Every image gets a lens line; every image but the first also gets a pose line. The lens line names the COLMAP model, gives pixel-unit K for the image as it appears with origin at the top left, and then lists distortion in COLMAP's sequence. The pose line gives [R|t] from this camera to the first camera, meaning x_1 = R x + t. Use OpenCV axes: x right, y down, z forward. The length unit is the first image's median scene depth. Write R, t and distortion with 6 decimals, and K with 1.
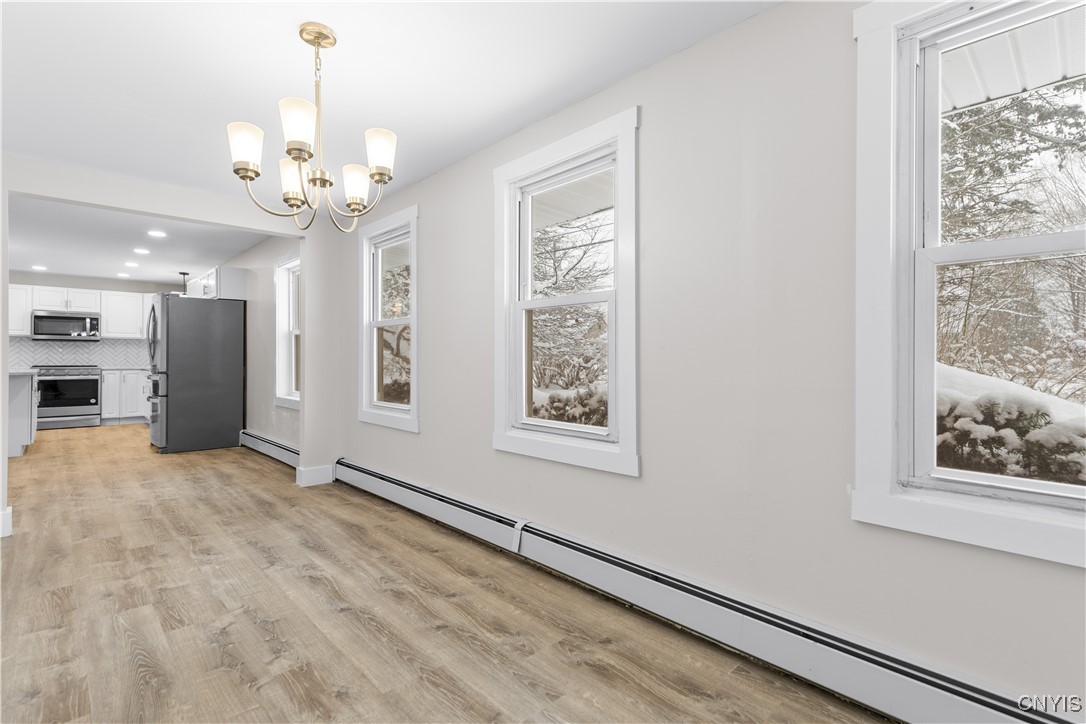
lens RADIAL K [[496.0, 0, 544.4], [0, 496.0, 362.5], [0, 0, 1]] dist [0.001241, 0.000018]
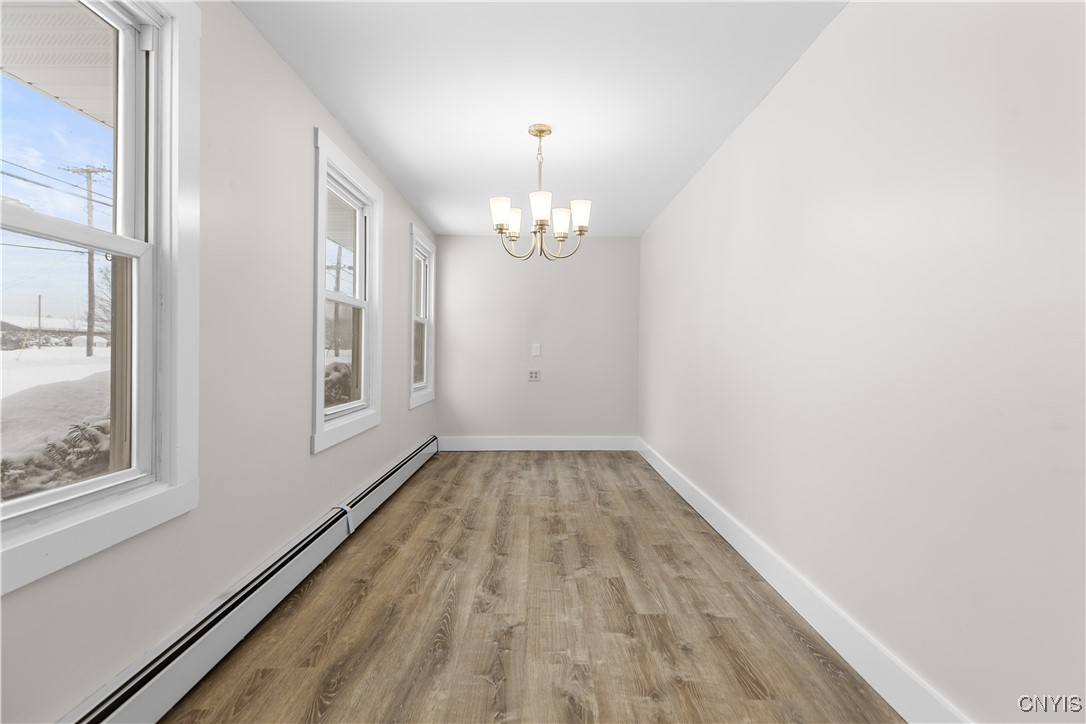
lens RADIAL K [[496.0, 0, 543.4], [0, 496.0, 355.3], [0, 0, 1]] dist [0.001241, 0.000018]
pose [[-0.721575, -0.010993, 0.692249, -1.268978], [-0.003068, 0.999915, 0.012680, -0.008745], [-0.692330, 0.007026, -0.721547, 1.743118]]
